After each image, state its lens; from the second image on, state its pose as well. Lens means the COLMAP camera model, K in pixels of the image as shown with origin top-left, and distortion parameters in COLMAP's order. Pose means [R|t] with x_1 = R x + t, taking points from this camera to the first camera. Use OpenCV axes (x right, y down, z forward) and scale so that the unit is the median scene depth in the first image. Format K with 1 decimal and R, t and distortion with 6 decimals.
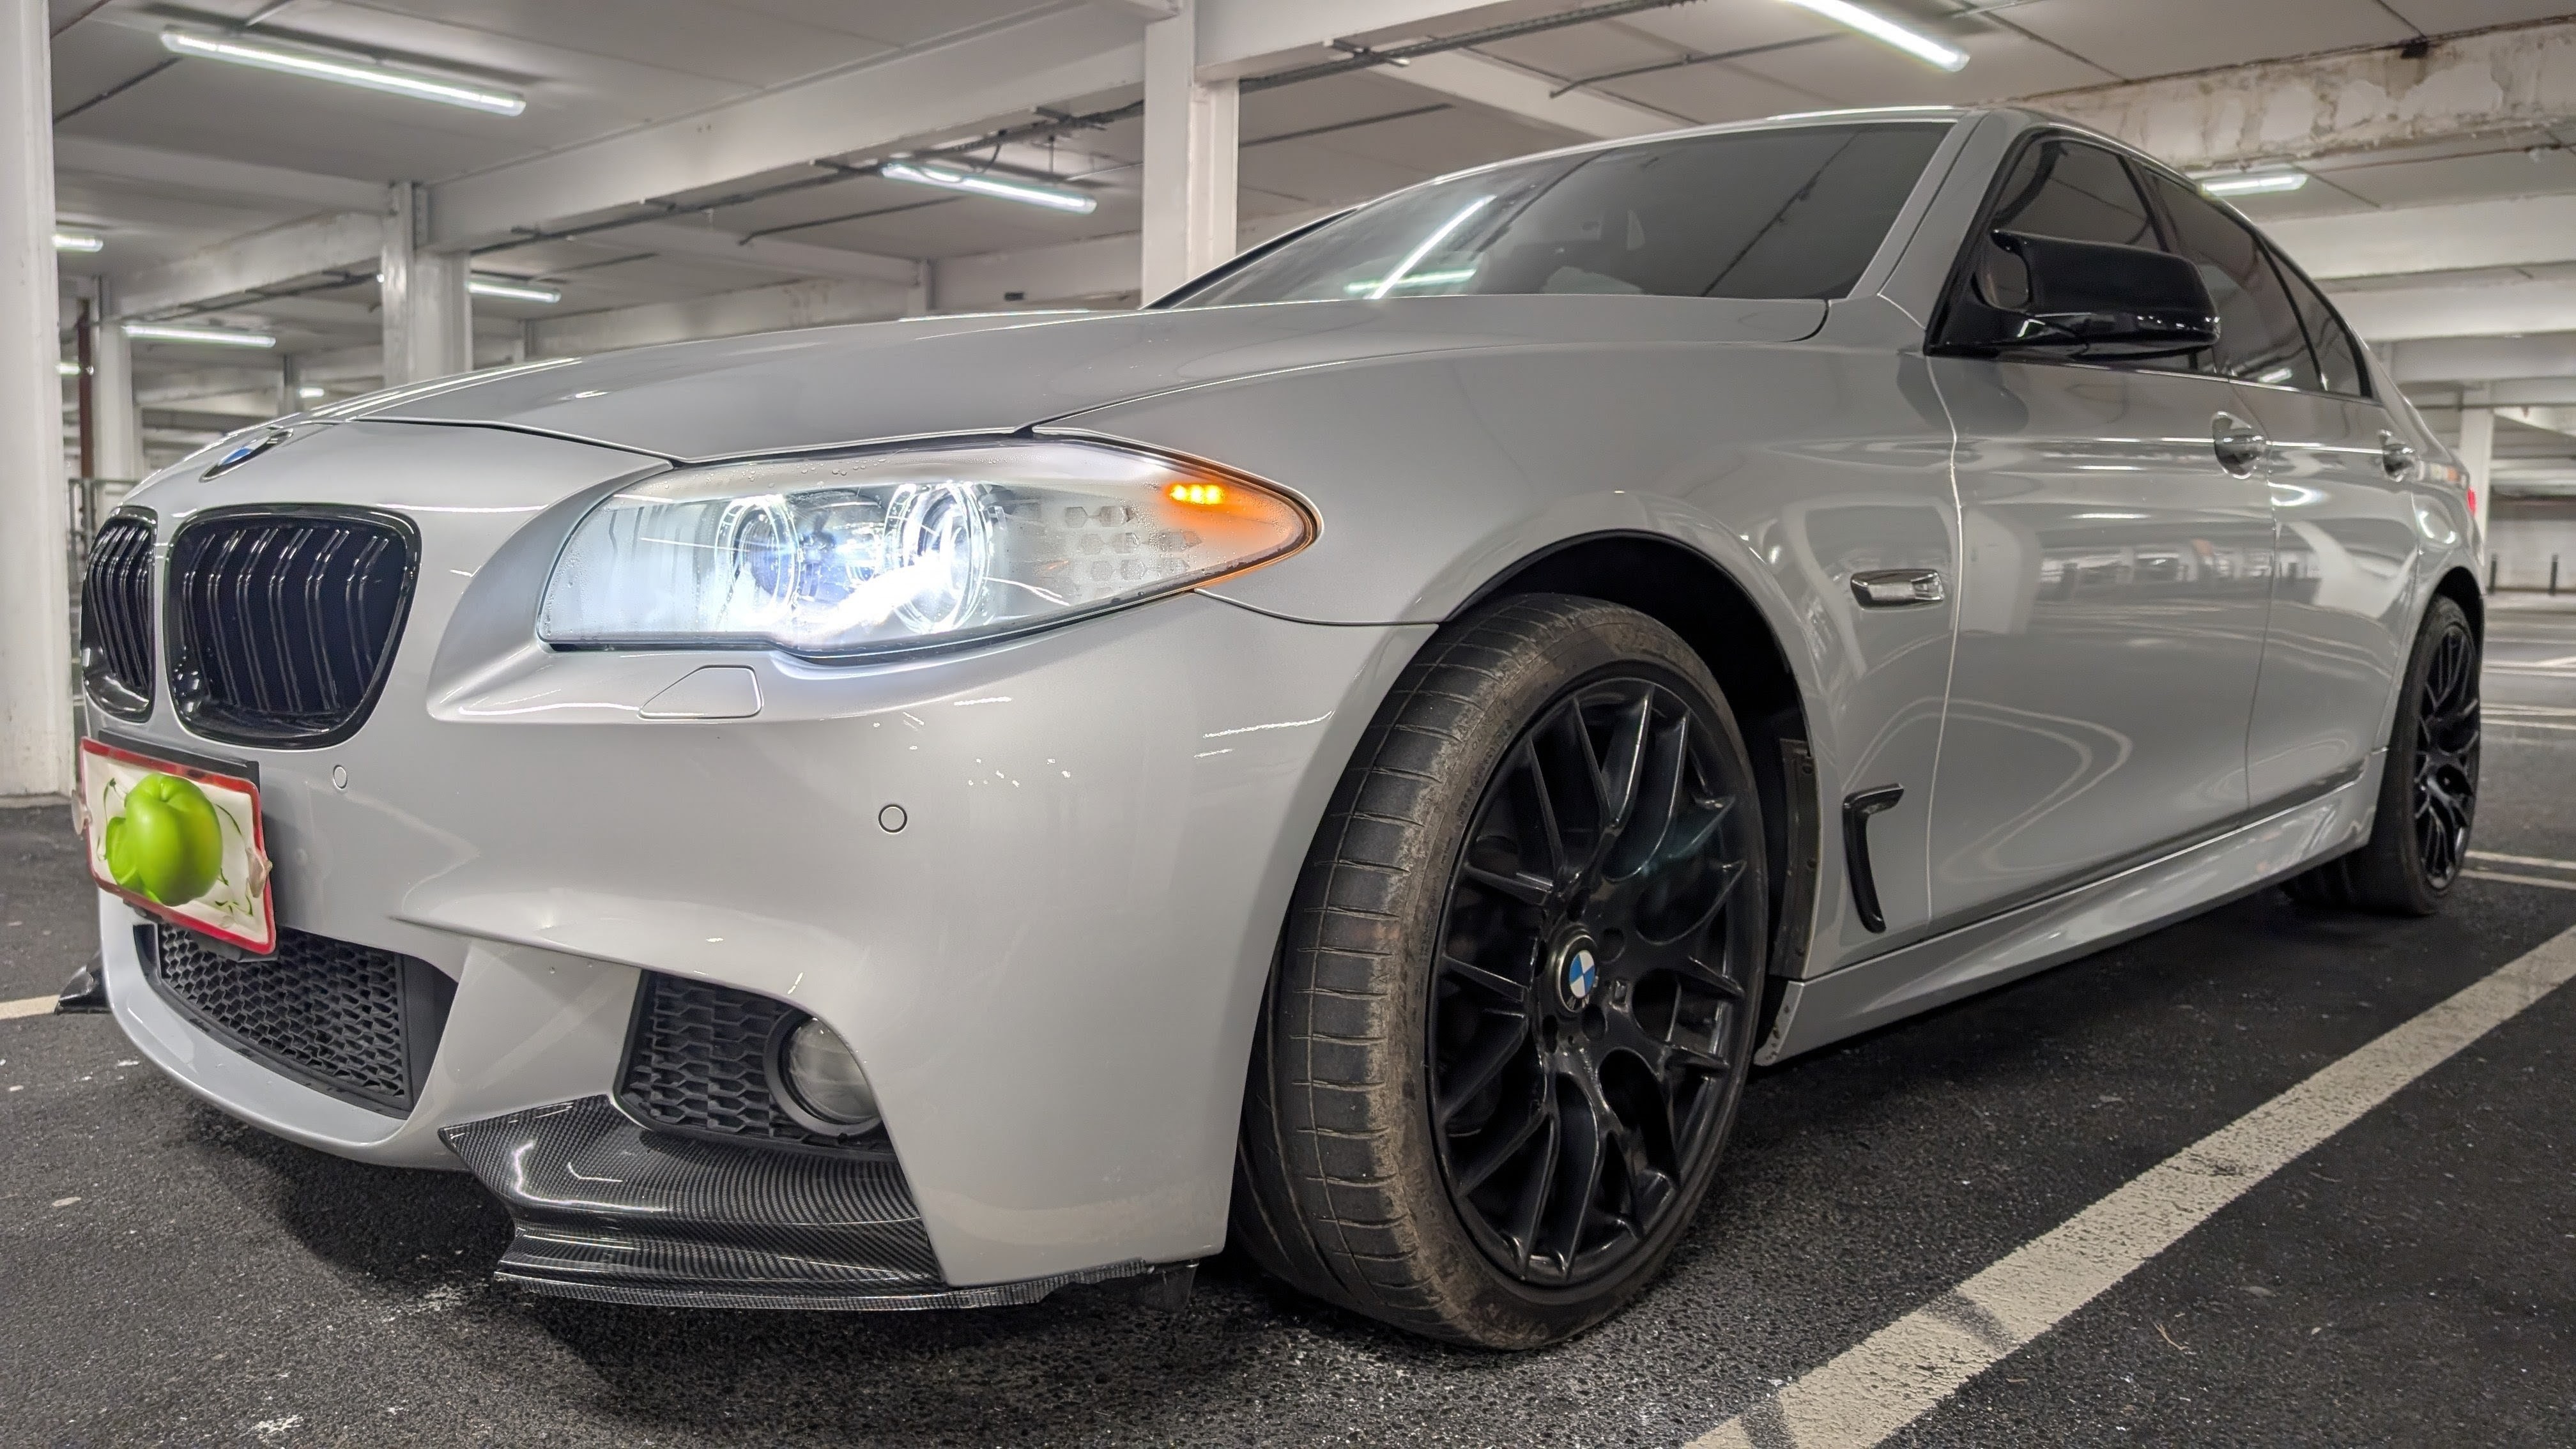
lens RADIAL K [[1892.5, 0, 1288.0], [0, 1892.5, 724.5], [0, 0, 1]] dist [0.013481, -0.010614]
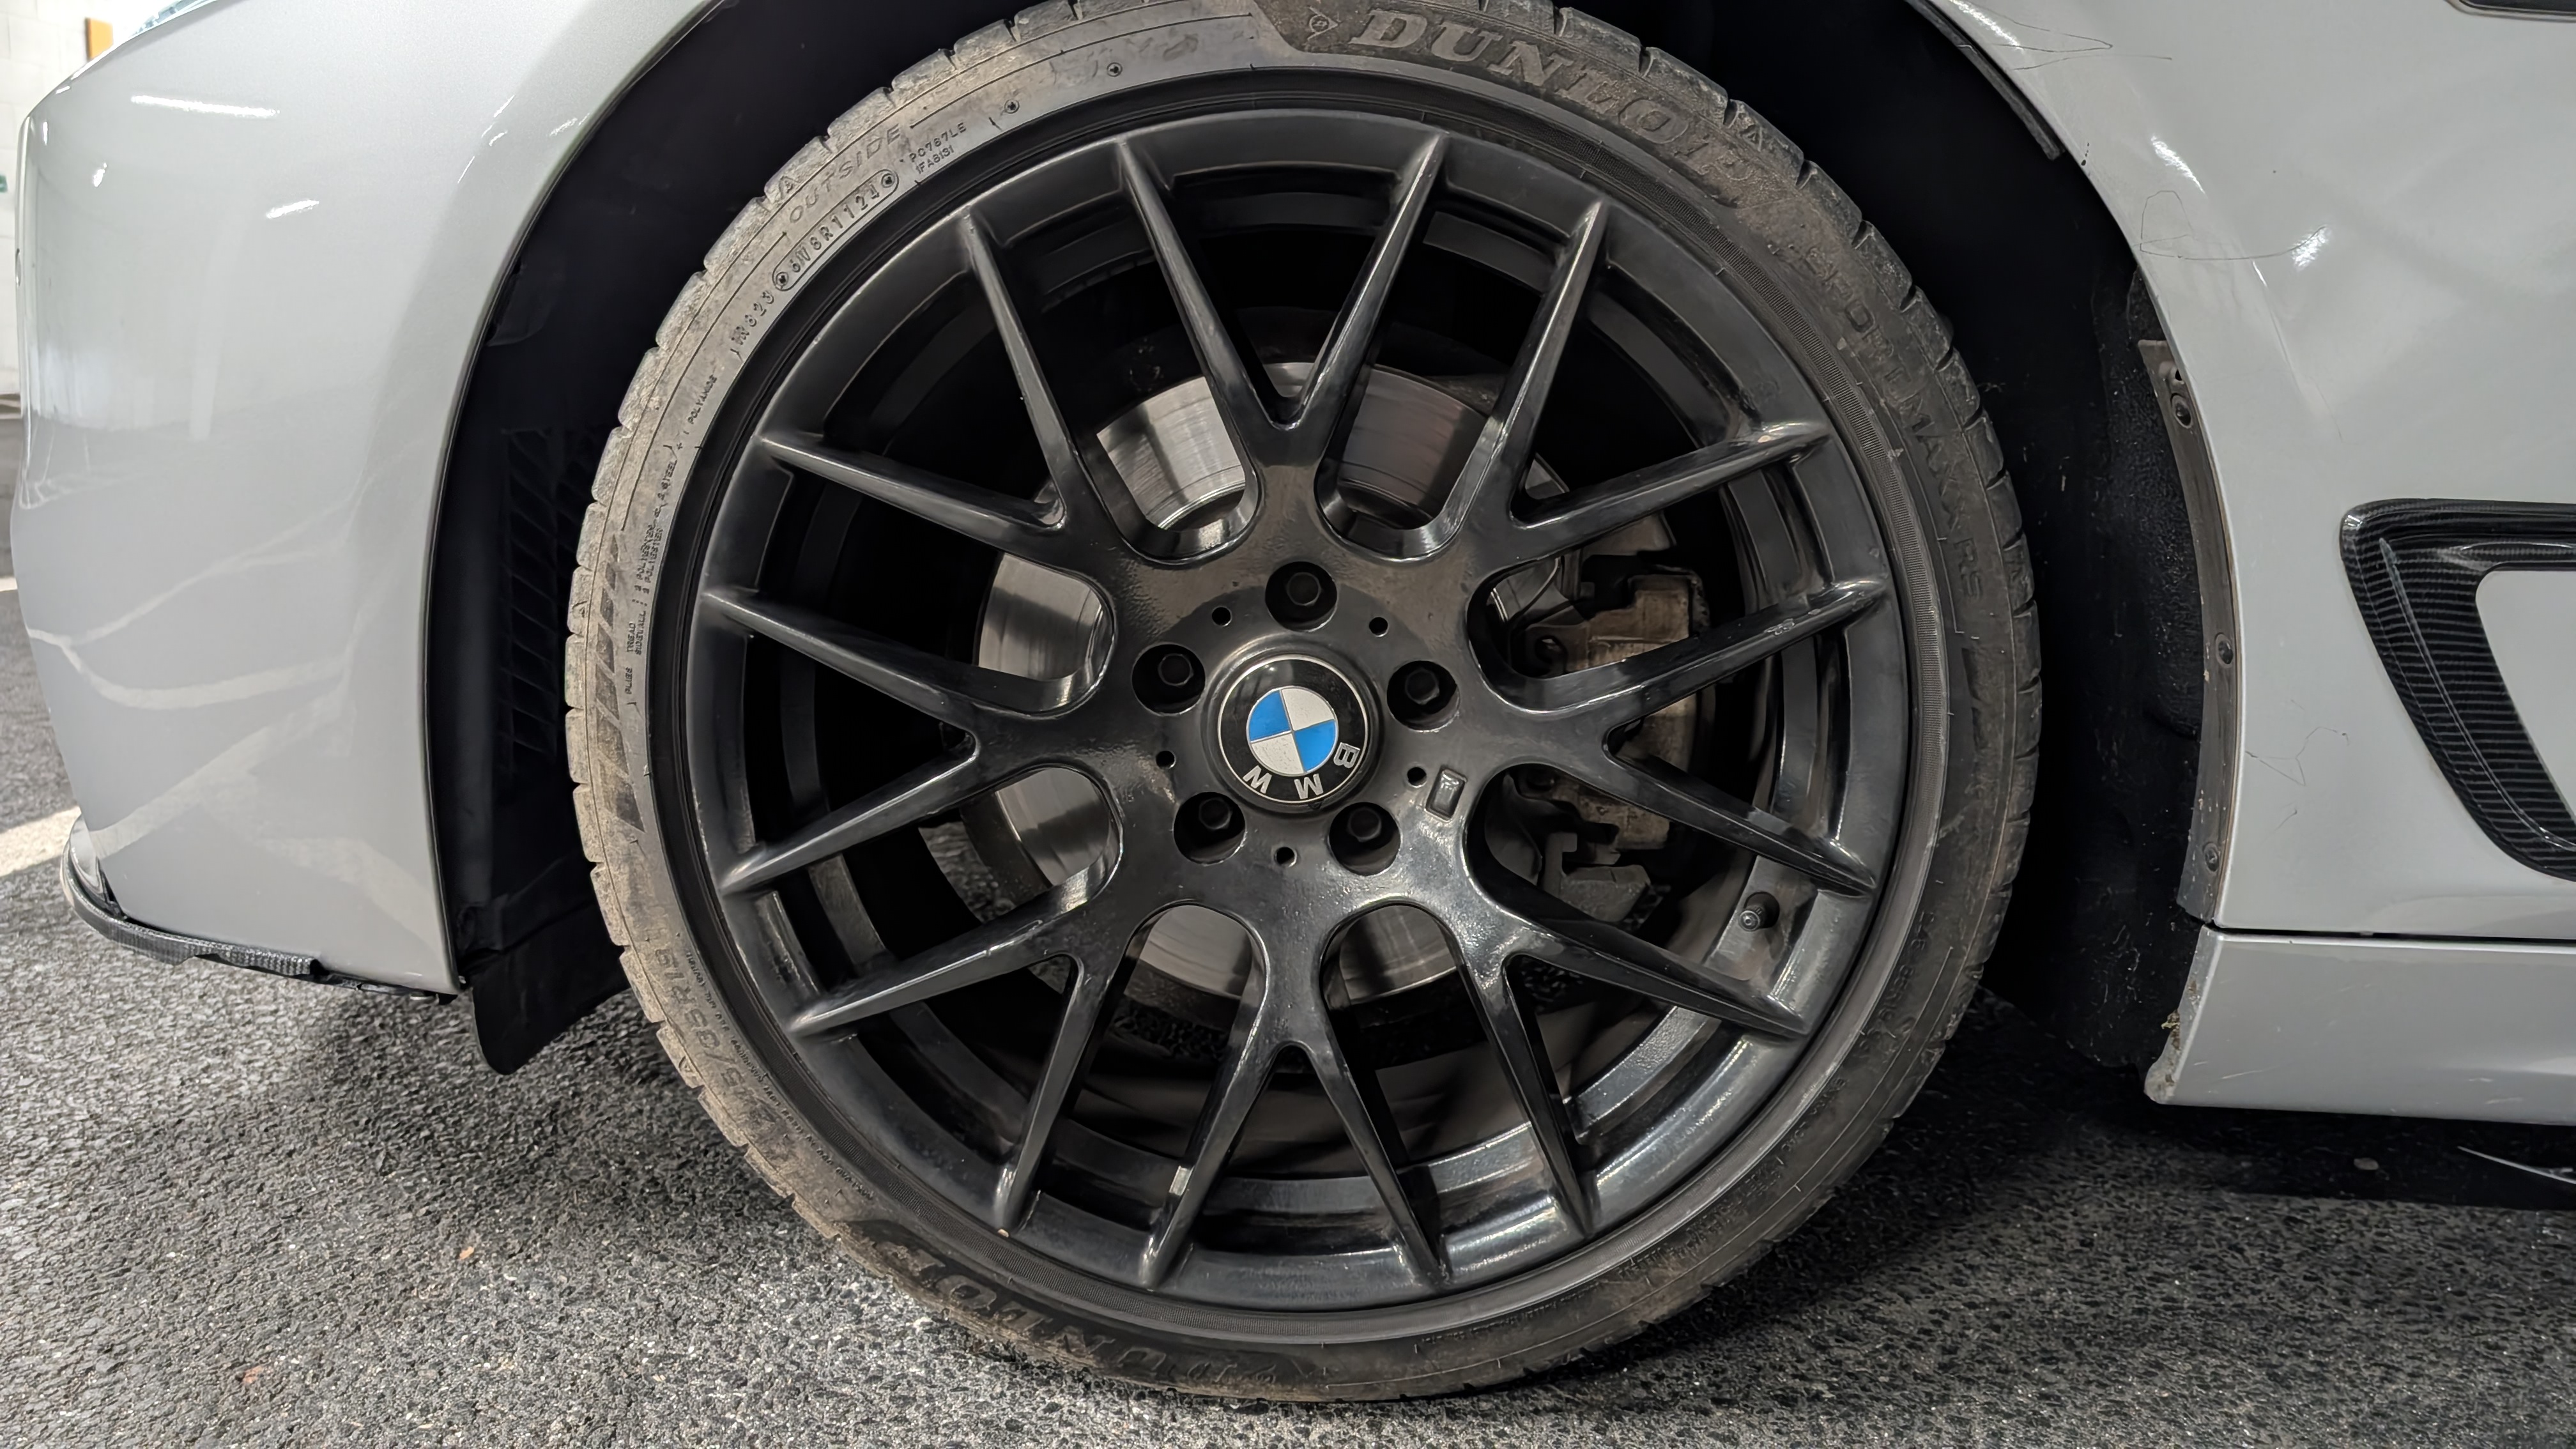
lens RADIAL K [[1939.1, 0, 1274.2], [0, 1939.1, 682.0], [0, 0, 1]] dist [0.038445, -0.007924]
pose [[0.629081, 0.126090, -0.767046, 0.569154], [-0.082855, 0.992012, 0.095118, 0.070899], [0.772912, 0.003717, 0.634503, 0.680714]]
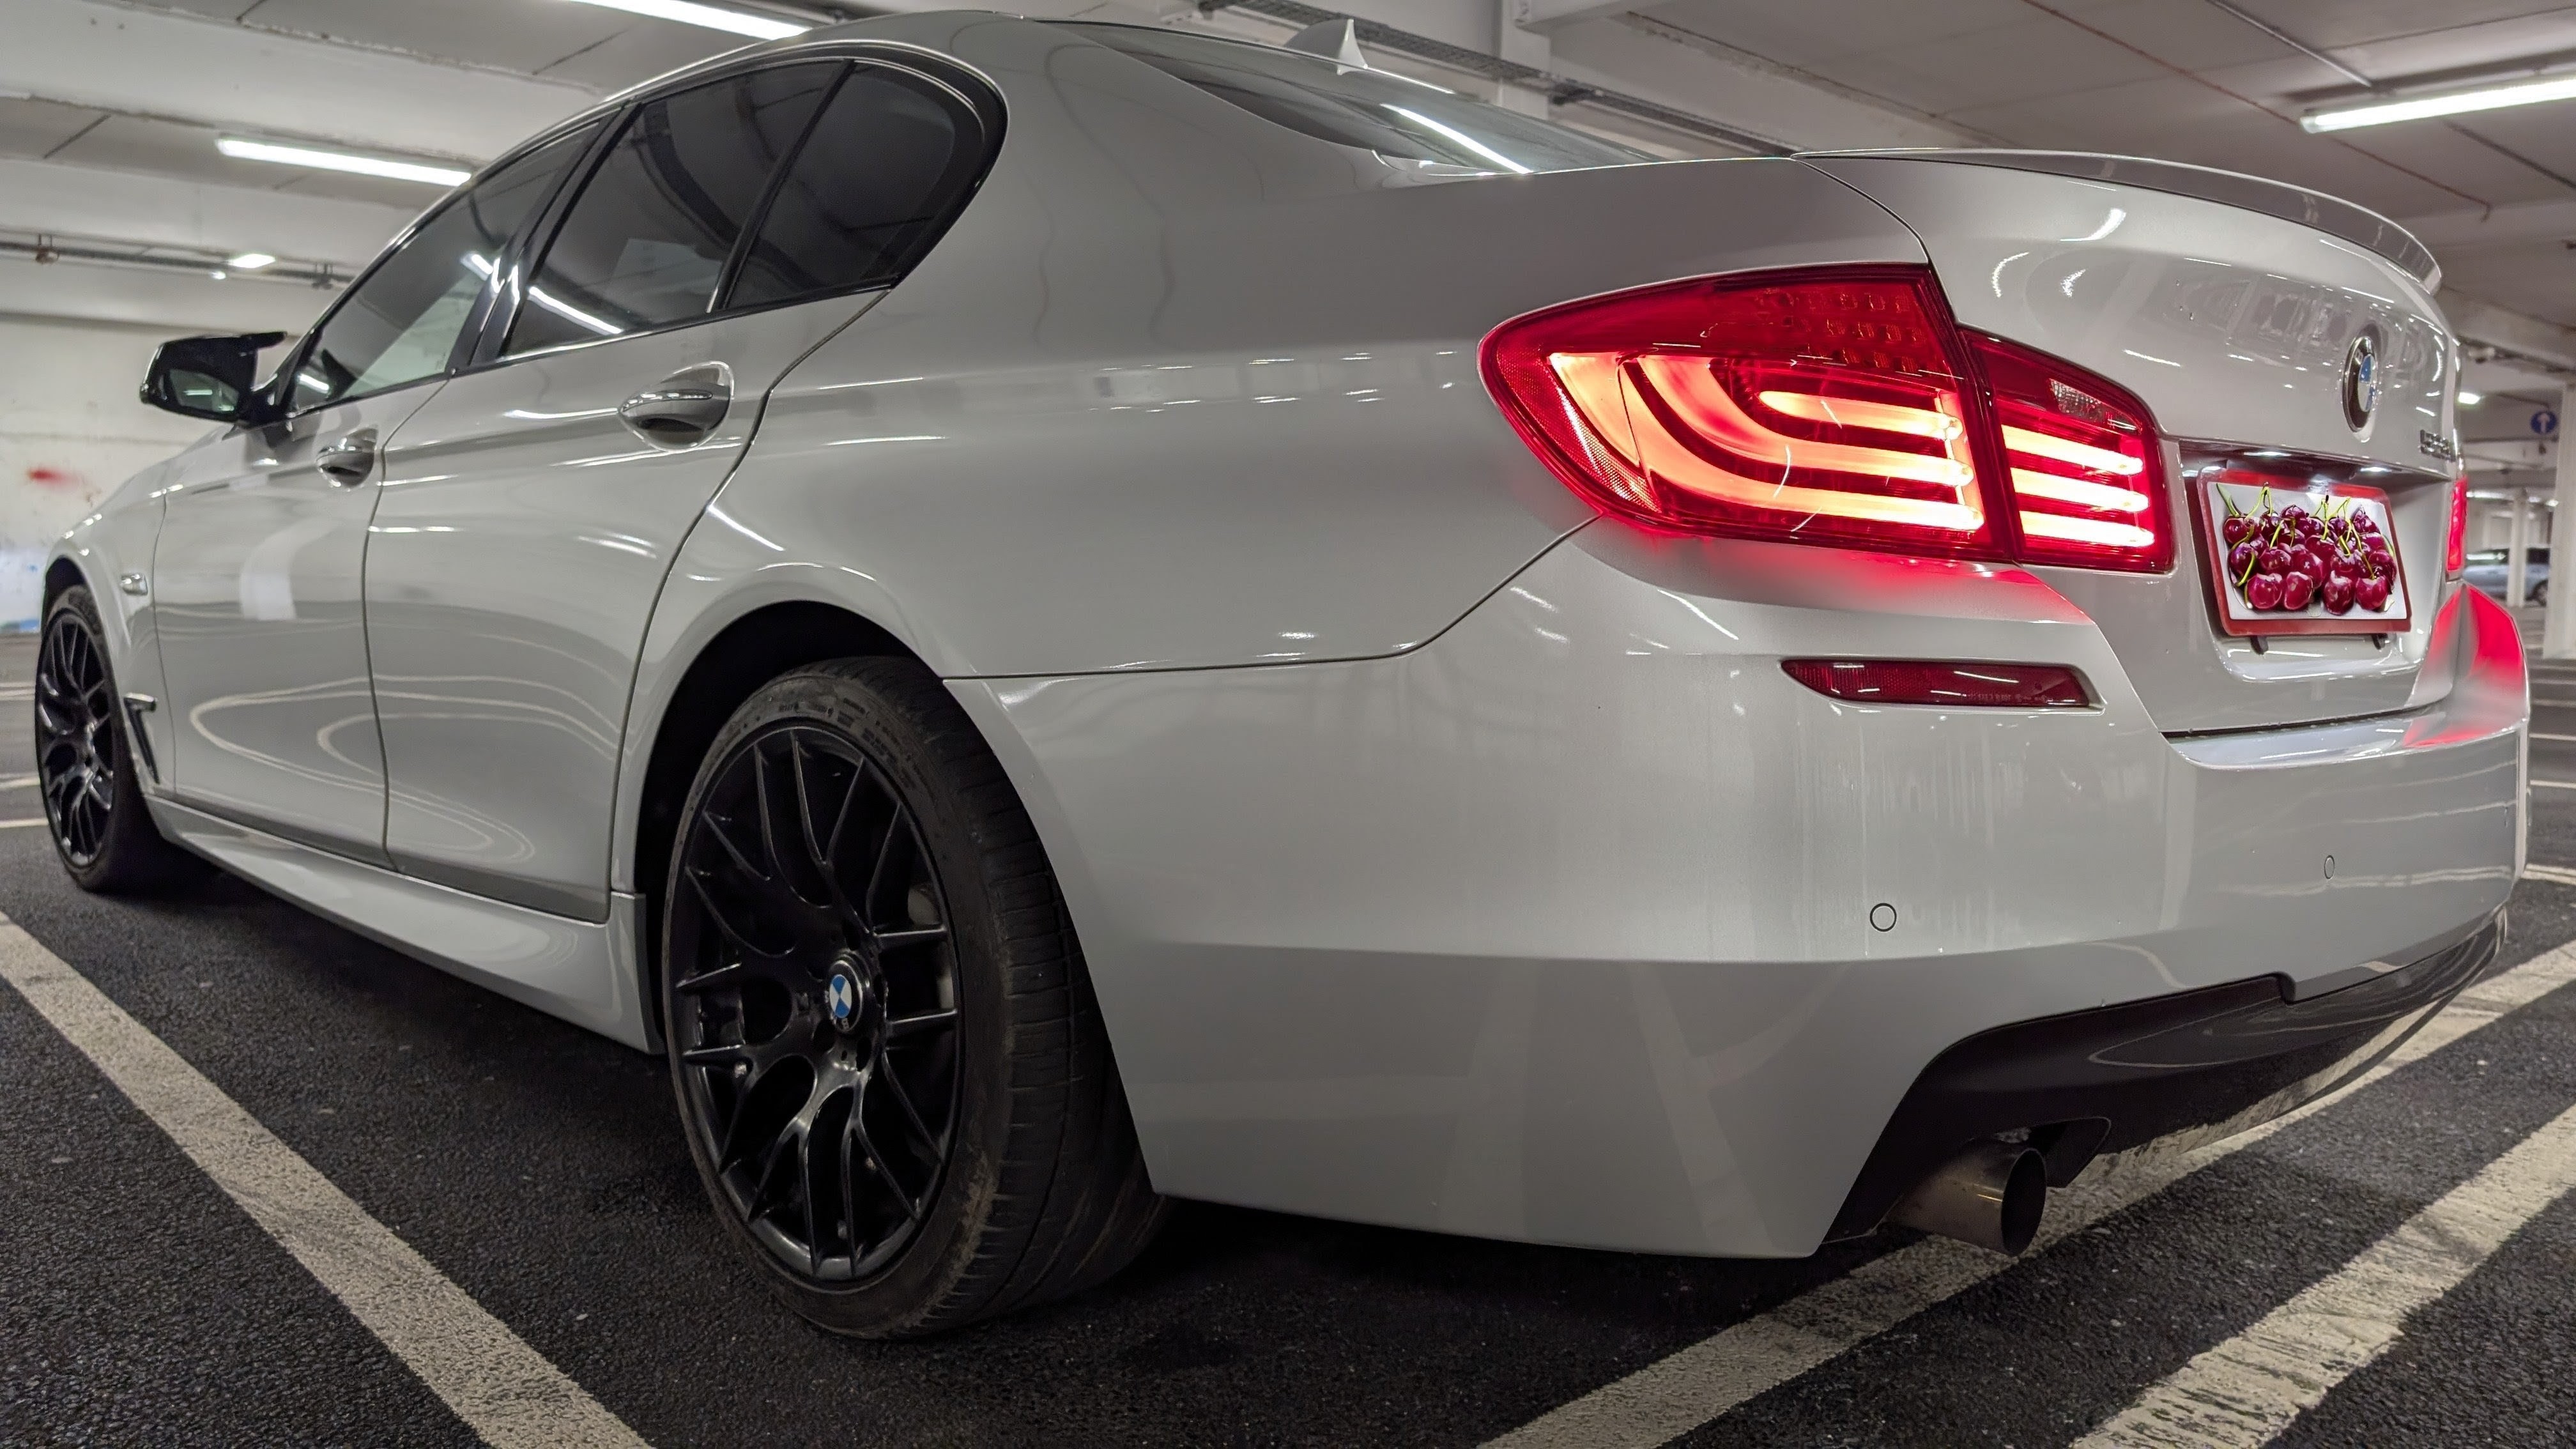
lens RADIAL K [[1904.8, 0, 1277.5], [0, 1904.8, 740.1], [0, 0, 1]] dist [0.006882, -0.003118]
pose [[-0.056442, 0.073373, -0.995706, 2.547793], [-0.112072, 0.990527, 0.079345, -0.235546], [0.992096, 0.116069, -0.047684, 2.682812]]
